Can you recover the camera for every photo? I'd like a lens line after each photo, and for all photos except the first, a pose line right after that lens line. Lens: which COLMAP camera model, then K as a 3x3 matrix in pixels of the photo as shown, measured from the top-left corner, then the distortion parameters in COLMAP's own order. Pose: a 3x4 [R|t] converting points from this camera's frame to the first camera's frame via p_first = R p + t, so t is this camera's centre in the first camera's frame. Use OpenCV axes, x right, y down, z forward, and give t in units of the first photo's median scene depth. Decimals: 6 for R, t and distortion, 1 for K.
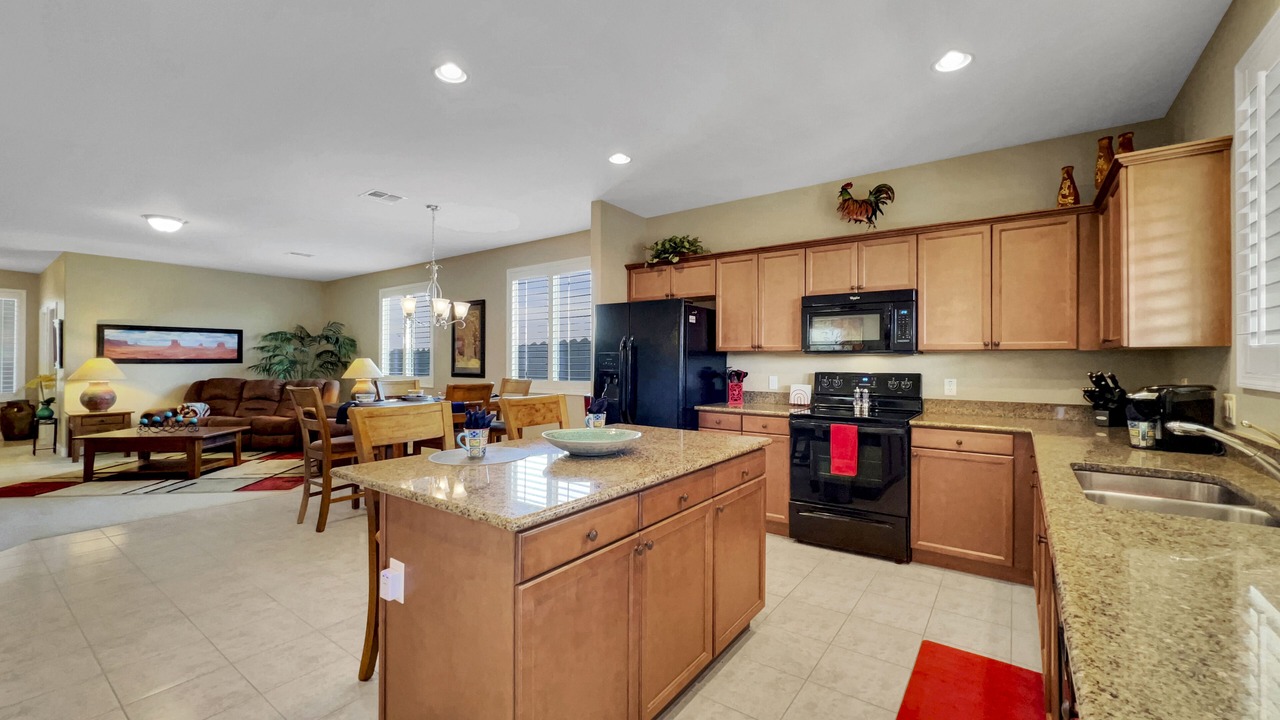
lens RADIAL K [[517.5, 0, 640.0], [0, 517.5, 360.0], [0, 0, 1]] dist [-0.000856, 0.000262]
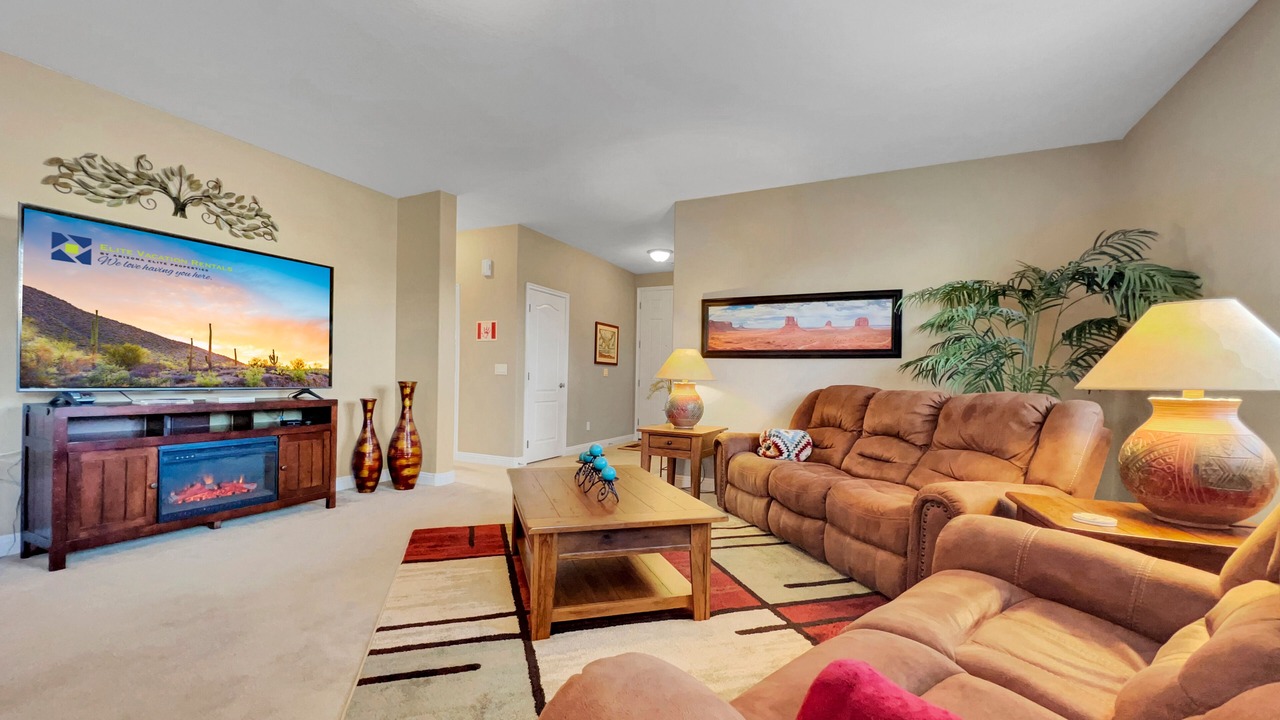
lens RADIAL K [[526.7, 0, 625.9], [0, 526.7, 375.1], [0, 0, 1]] dist [0.000238, 0.000066]
pose [[0.171963, -0.005164, -0.985090, -0.358878], [-0.019626, 0.999770, -0.008667, 0.035246], [0.984908, 0.020823, 0.171822, 0.731750]]
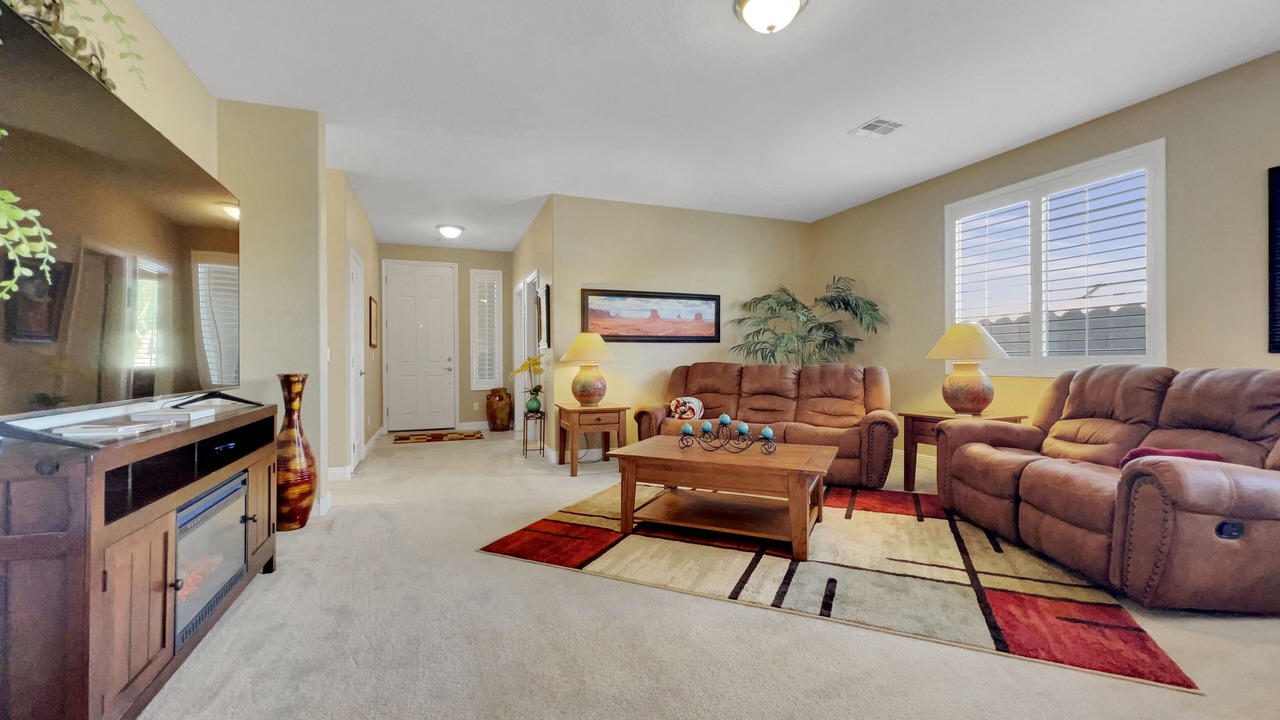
lens RADIAL K [[517.5, 0, 640.0], [0, 517.5, 360.0], [0, 0, 1]] dist [-0.000856, 0.000262]
pose [[0.849562, -0.007522, -0.527435, -0.541748], [0.008787, 0.999961, -0.000107, 0.032492], [0.527415, -0.004543, 0.849595, 0.377109]]
